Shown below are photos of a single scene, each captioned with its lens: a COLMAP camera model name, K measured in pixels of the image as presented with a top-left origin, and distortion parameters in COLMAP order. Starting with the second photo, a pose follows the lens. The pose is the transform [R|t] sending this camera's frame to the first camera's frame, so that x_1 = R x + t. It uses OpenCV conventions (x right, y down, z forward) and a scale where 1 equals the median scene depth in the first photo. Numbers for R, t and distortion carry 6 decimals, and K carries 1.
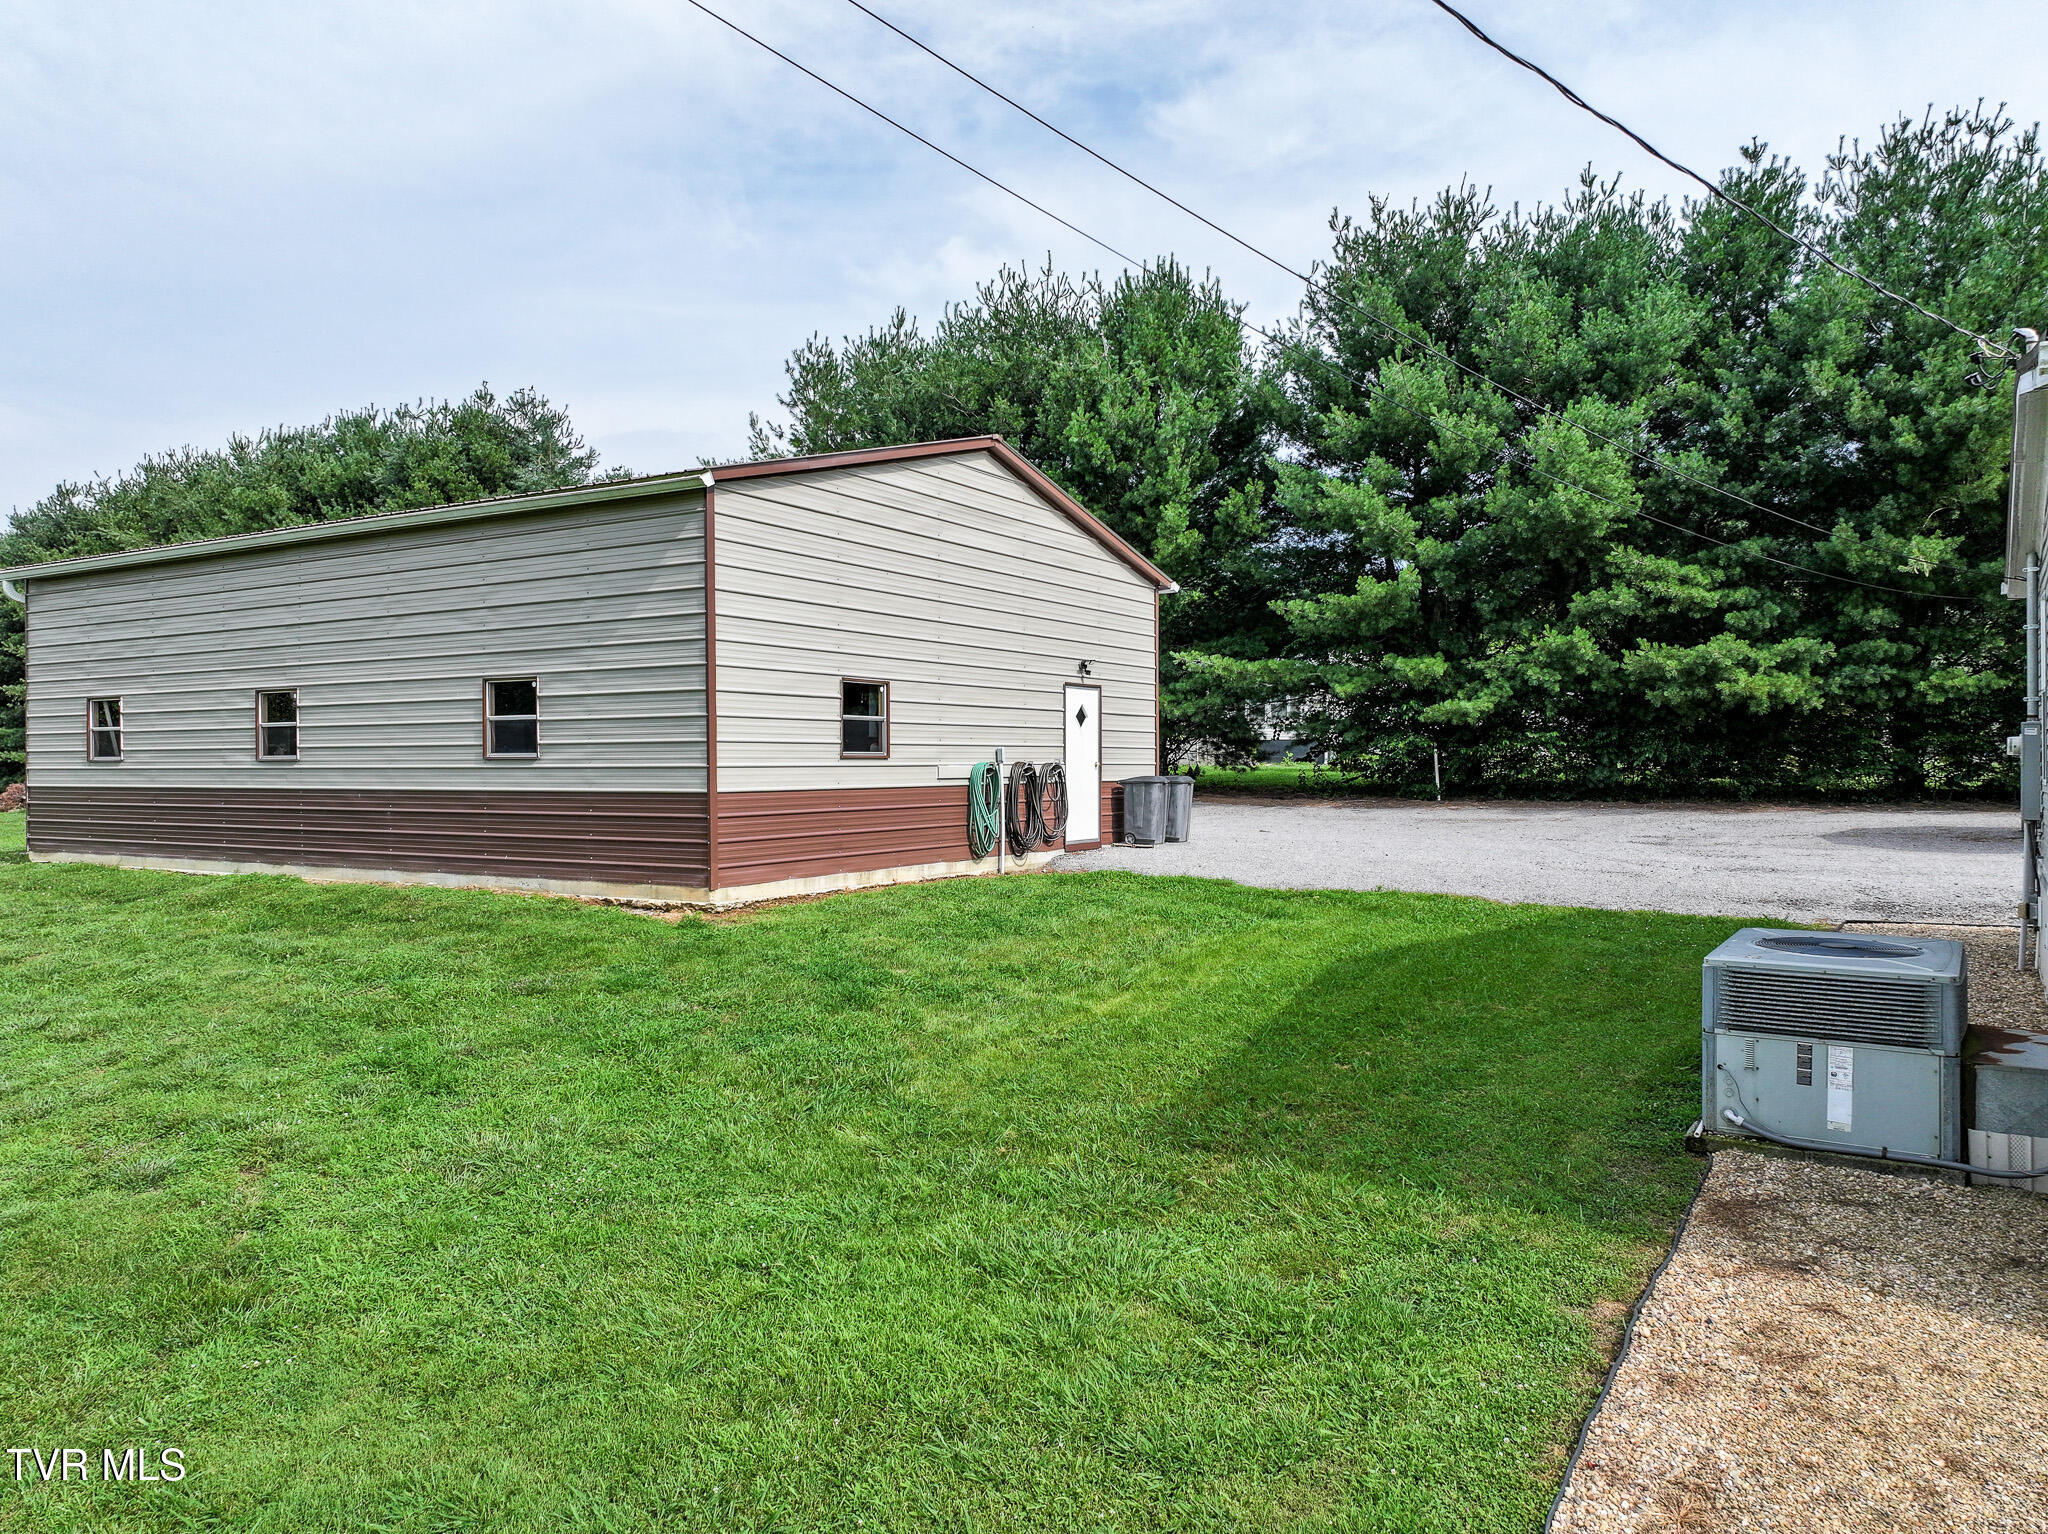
lens RADIAL K [[1438.8, 0, 1033.2], [0, 1438.8, 757.4], [0, 0, 1]] dist [-0.006700, 0.025588]
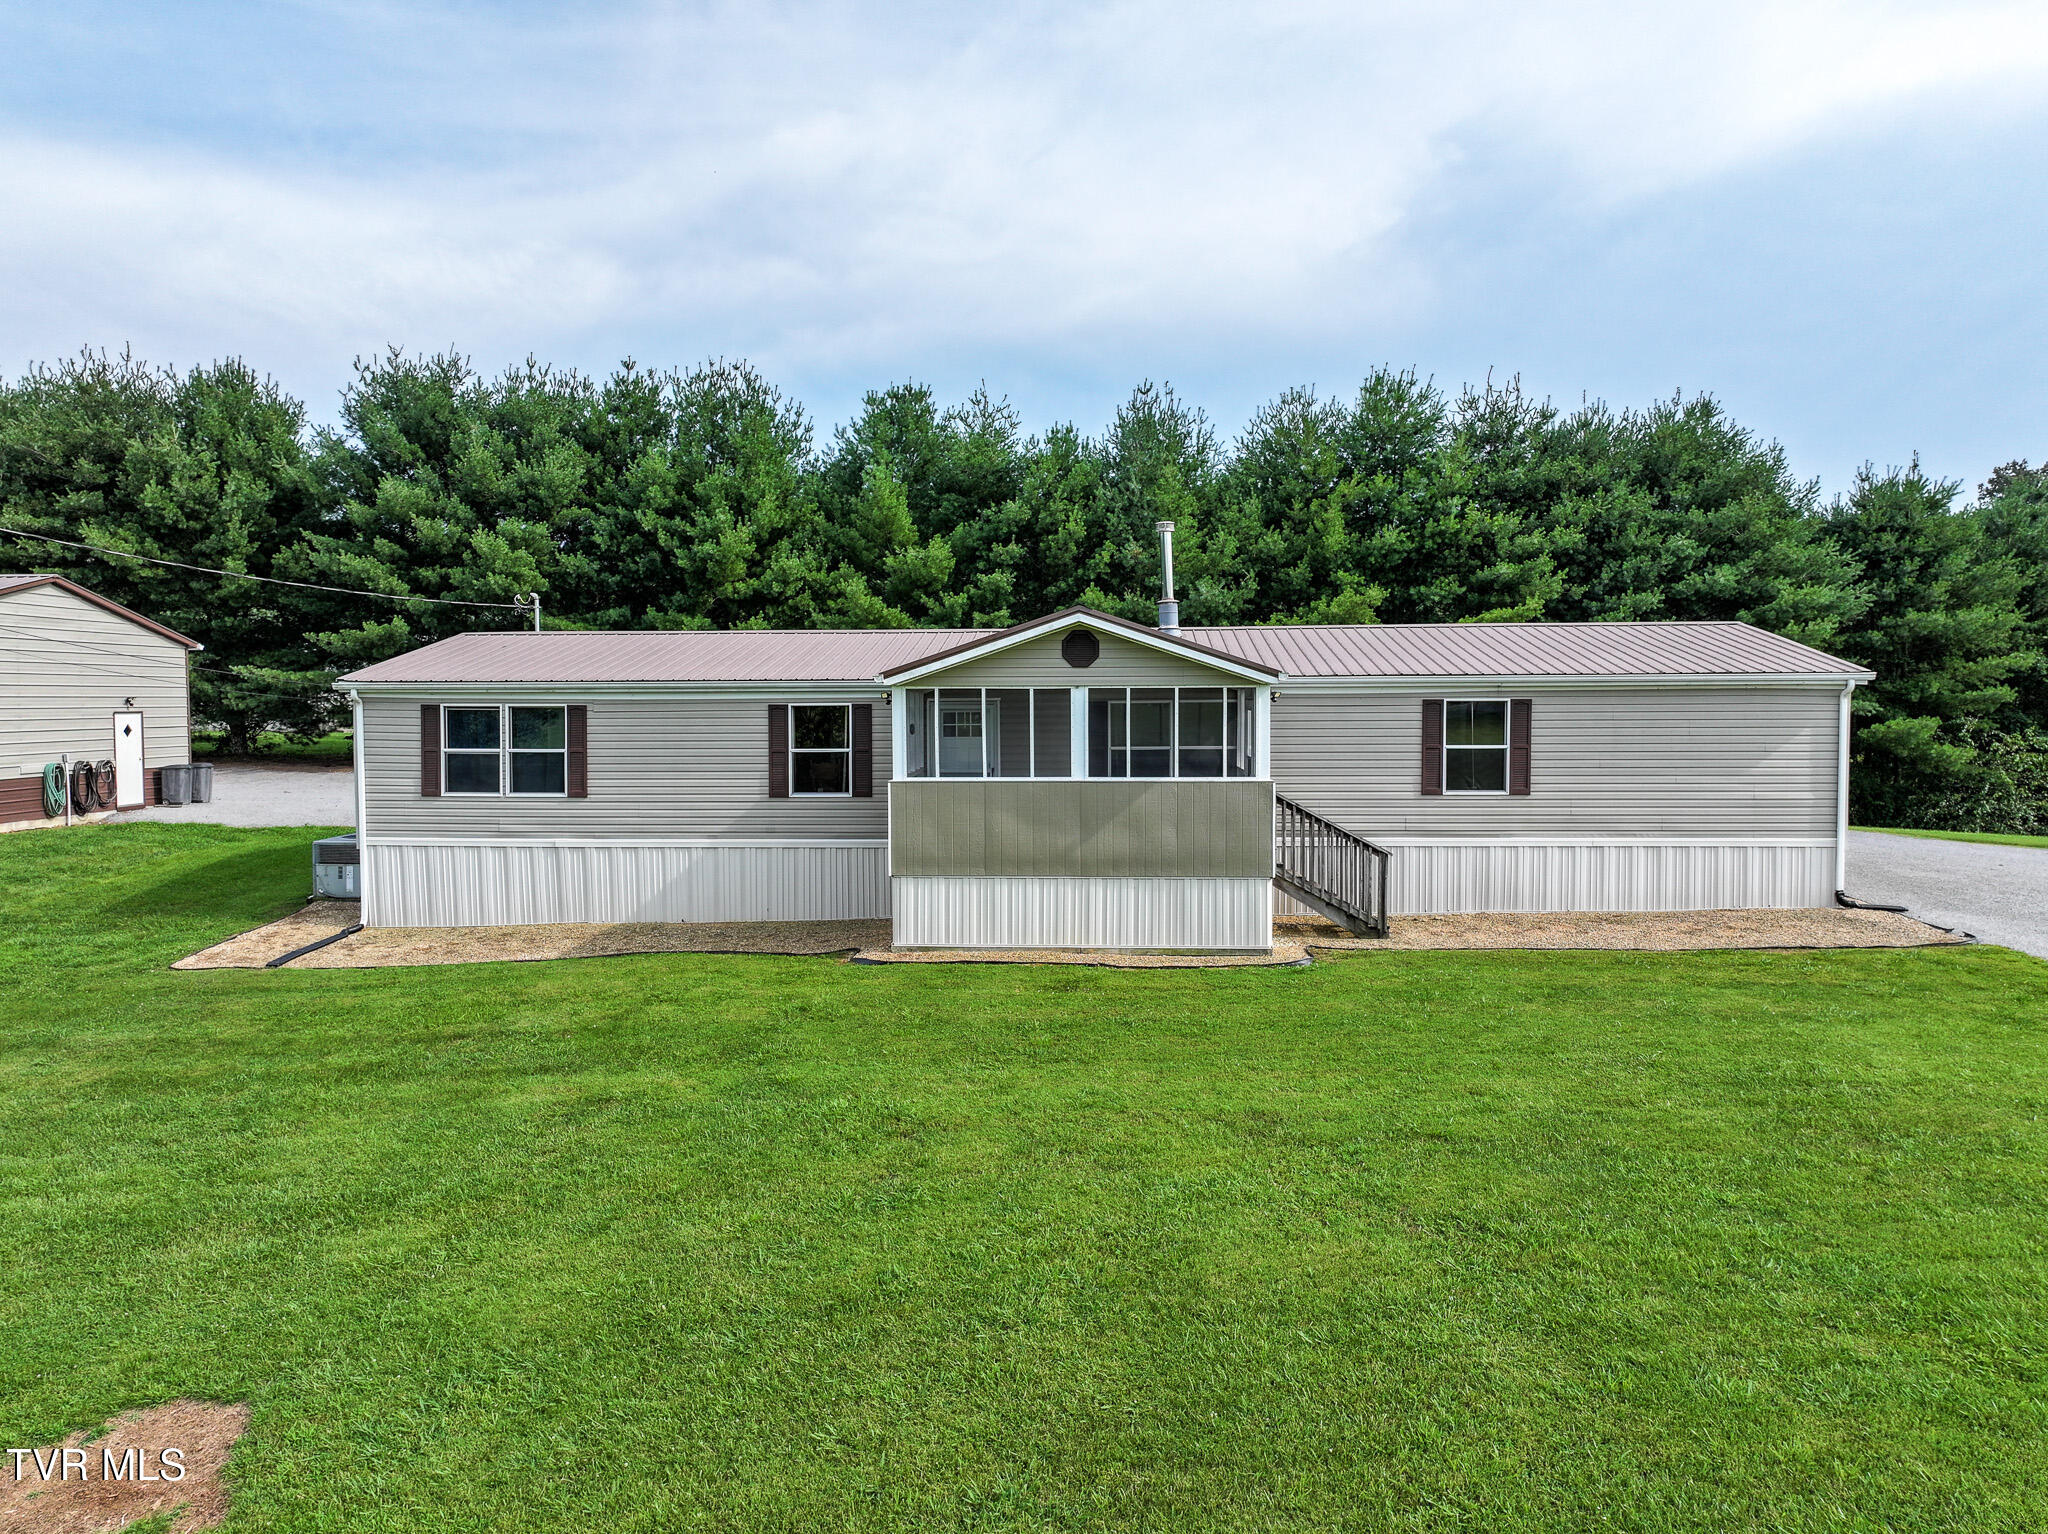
lens RADIAL K [[1438.8, 0, 1033.2], [0, 1438.8, 757.4], [0, 0, 1]] dist [-0.006700, 0.025588]
pose [[0.863633, -0.020528, 0.503702, 0.070248], [-0.002005, 0.999023, 0.044152, -0.052532], [-0.504116, -0.039141, 0.862748, -0.704543]]
